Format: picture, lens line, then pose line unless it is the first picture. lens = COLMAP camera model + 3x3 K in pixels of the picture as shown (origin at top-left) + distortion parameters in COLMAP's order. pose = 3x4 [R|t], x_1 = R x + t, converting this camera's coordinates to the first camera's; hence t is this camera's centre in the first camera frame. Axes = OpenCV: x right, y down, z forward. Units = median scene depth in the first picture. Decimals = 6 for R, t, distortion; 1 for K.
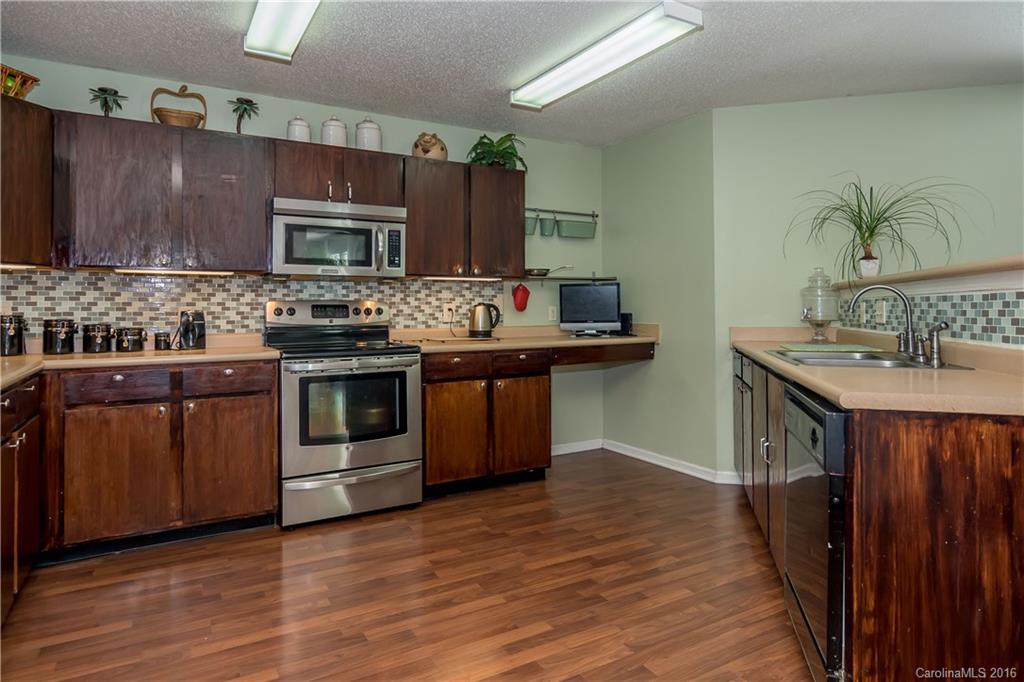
lens RADIAL K [[605.9, 0, 507.2], [0, 605.9, 295.6], [0, 0, 1]] dist [-0.001092, -0.002620]
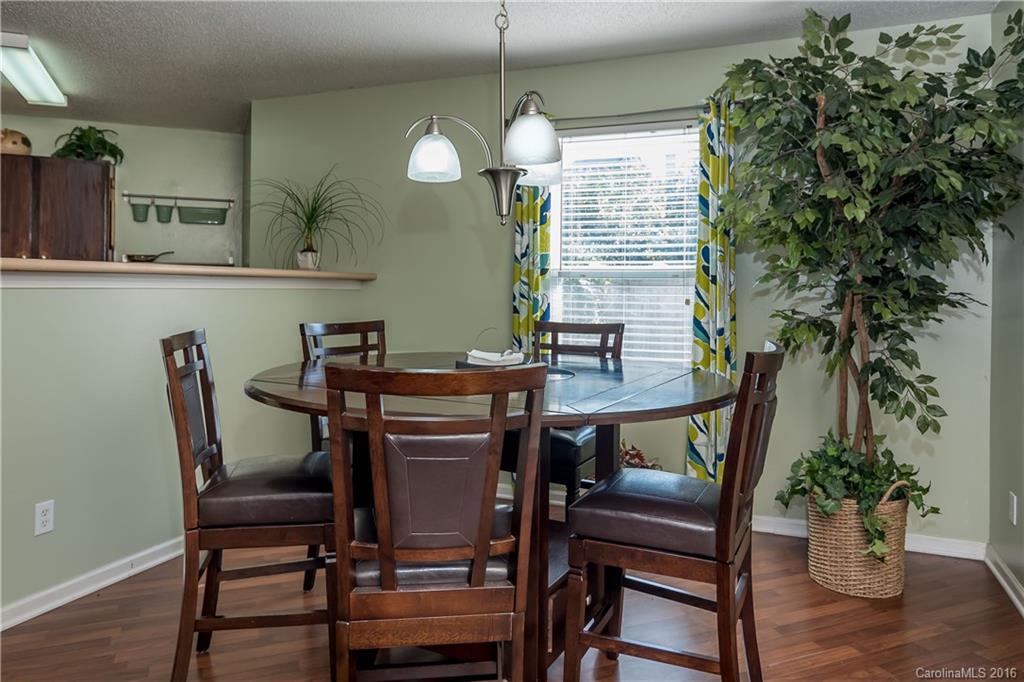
lens RADIAL K [[711.6, 0, 506.8], [0, 711.6, 285.7], [0, 0, 1]] dist [-0.004513, -0.000363]
pose [[0.992844, 0.012199, -0.118792, 1.062303], [-0.009827, 0.999741, 0.020530, -0.028938], [0.119011, -0.019216, 0.992707, -0.171556]]
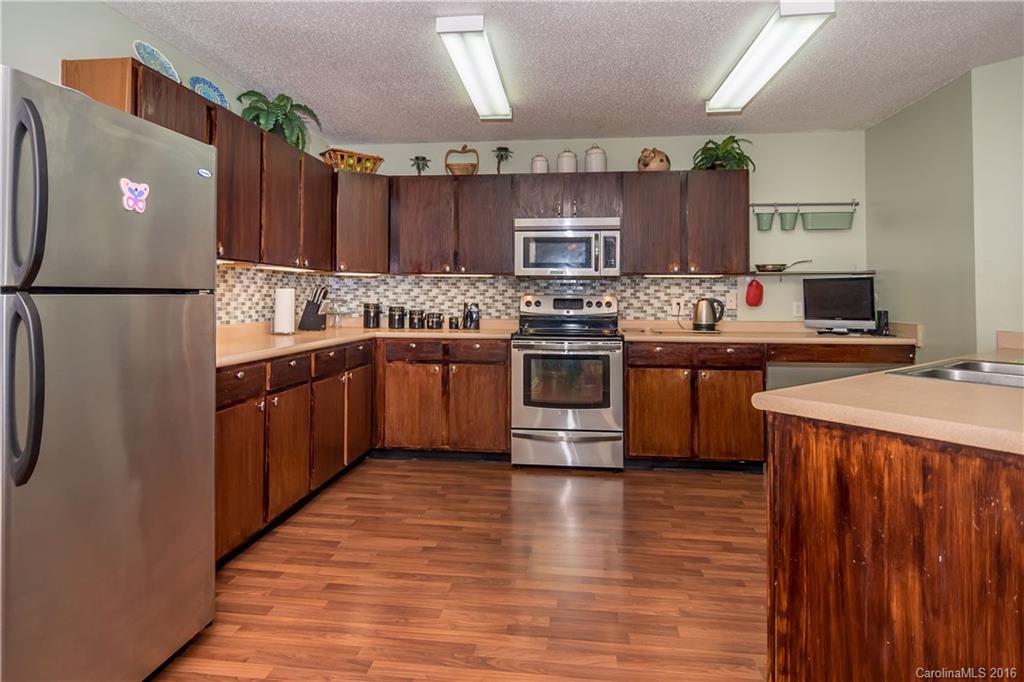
lens RADIAL K [[569.9, 0, 500.4], [0, 569.9, 281.2], [0, 0, 1]] dist [0.000703, -0.000851]
pose [[0.797790, -0.007761, -0.602885, 0.338501], [0.002773, 0.999954, -0.009204, -0.011692], [0.602929, 0.005671, 0.797775, -0.024922]]
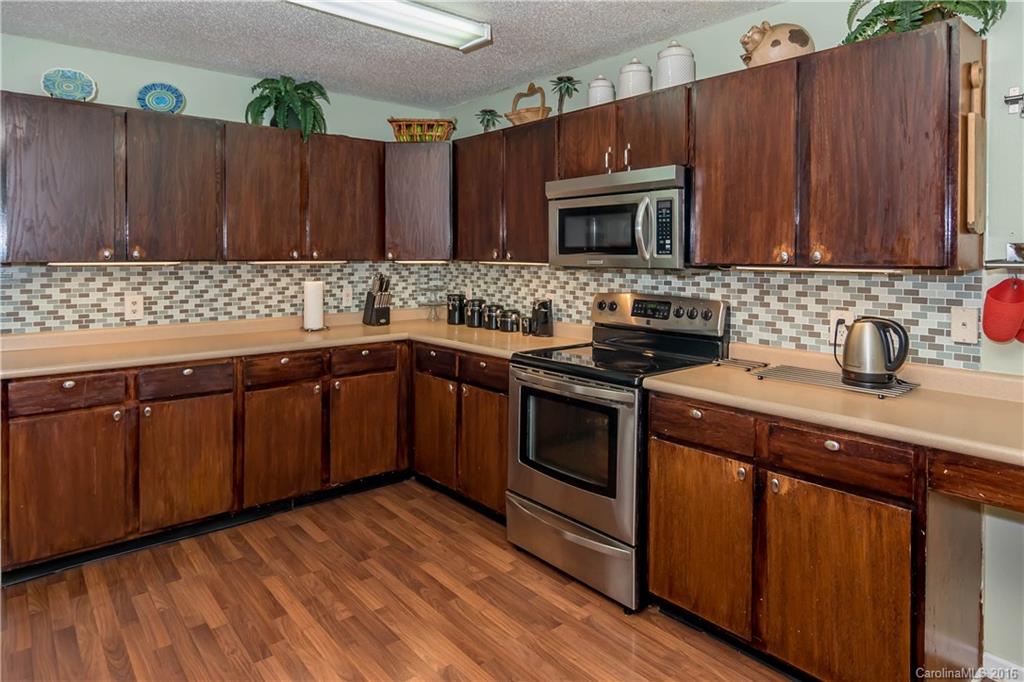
lens RADIAL K [[611.6, 0, 509.9], [0, 611.6, 262.9], [0, 0, 1]] dist [-0.002291, -0.000993]
pose [[0.174610, 0.018089, -0.984471, 0.494247], [0.018608, 0.999592, 0.021667, -0.059535], [0.984462, -0.022102, 0.174202, 0.760202]]
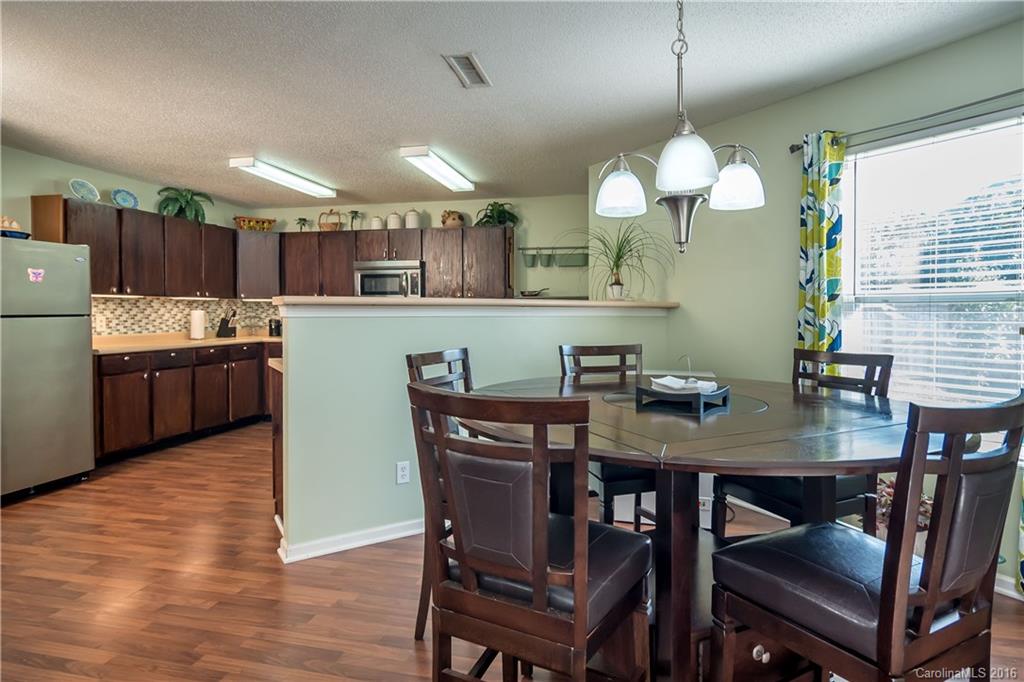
lens RADIAL K [[570.3, 0, 510.5], [0, 570.3, 313.6], [0, 0, 1]] dist [-0.000336, 0.000749]
pose [[0.729579, 0.008058, -0.683849, 1.220508], [0.009768, 0.999706, 0.022201, -0.028074], [0.683826, -0.022877, 0.729286, -0.010177]]
